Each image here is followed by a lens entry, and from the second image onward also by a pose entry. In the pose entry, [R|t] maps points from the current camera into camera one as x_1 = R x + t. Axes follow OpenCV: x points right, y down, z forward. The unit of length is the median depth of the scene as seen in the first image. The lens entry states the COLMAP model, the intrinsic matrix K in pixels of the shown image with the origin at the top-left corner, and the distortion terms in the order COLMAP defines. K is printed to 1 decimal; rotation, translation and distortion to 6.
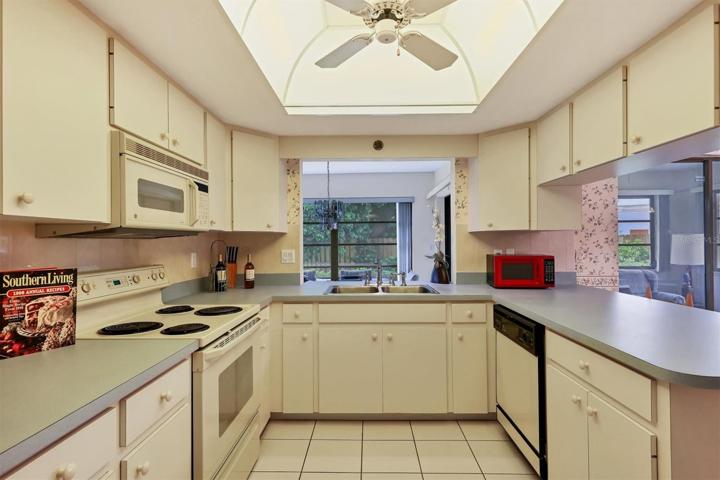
lens RADIAL K [[366.0, 0, 355.1], [0, 366.0, 239.7], [0, 0, 1]] dist [0.002478, -0.001774]
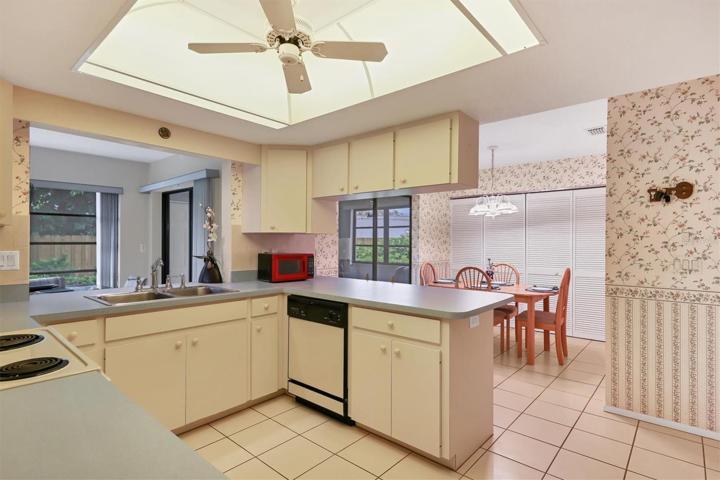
lens RADIAL K [[366.0, 0, 361.4], [0, 366.0, 241.2], [0, 0, 1]] dist [0.002478, -0.001774]
pose [[0.638930, 0.012163, 0.769169, -0.289781], [-0.016074, 0.999868, -0.002458, 0.000652], [-0.769097, -0.010793, 0.639041, 0.050985]]
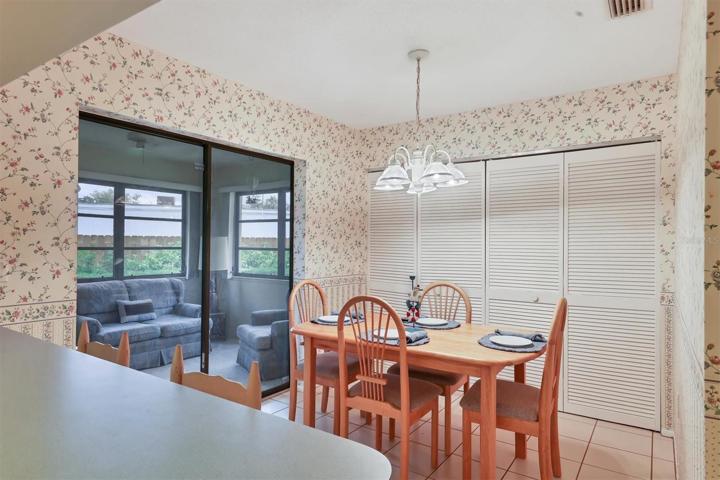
lens RADIAL K [[438.0, 0, 357.8], [0, 438.0, 241.7], [0, 0, 1]] dist [-0.002415, 0.001638]
pose [[0.543099, 0.017856, 0.839479, 0.359203], [-0.019493, 0.999773, -0.008655, -0.001089], [-0.839442, -0.011664, 0.543324, 0.205497]]
